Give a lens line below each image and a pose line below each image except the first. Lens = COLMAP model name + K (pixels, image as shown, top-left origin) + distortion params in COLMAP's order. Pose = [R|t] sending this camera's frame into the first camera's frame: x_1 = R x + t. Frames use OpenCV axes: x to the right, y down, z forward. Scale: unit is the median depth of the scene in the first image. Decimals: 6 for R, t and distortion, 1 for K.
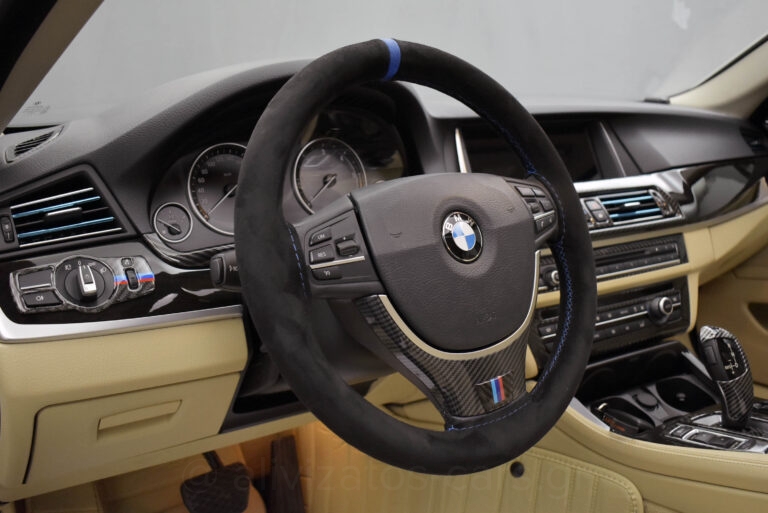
lens RADIAL K [[795.0, 0, 398.6], [0, 795.0, 239.4], [0, 0, 1]] dist [-0.079651, 0.000000]
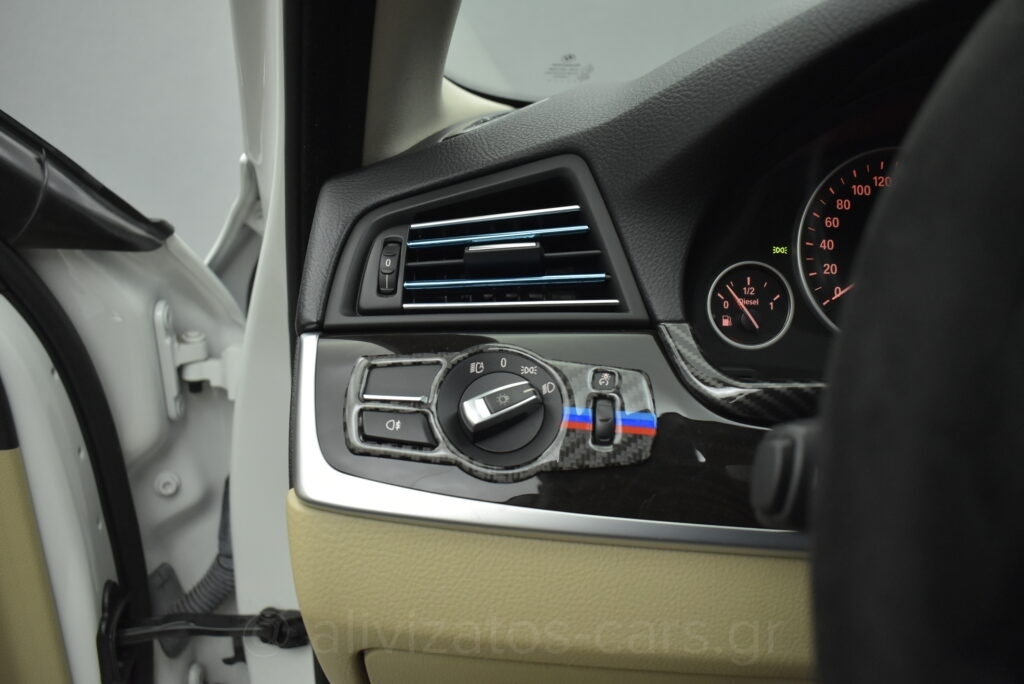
lens RADIAL K [[894.7, 0, 510.8], [0, 894.7, 341.9], [0, 0, 1]] dist [-0.063472, -0.005122]
pose [[0.782022, 0.180062, -0.596674, -0.076955], [-0.156082, 0.983431, 0.092209, -0.025228], [0.603391, 0.021021, 0.797169, 0.480051]]
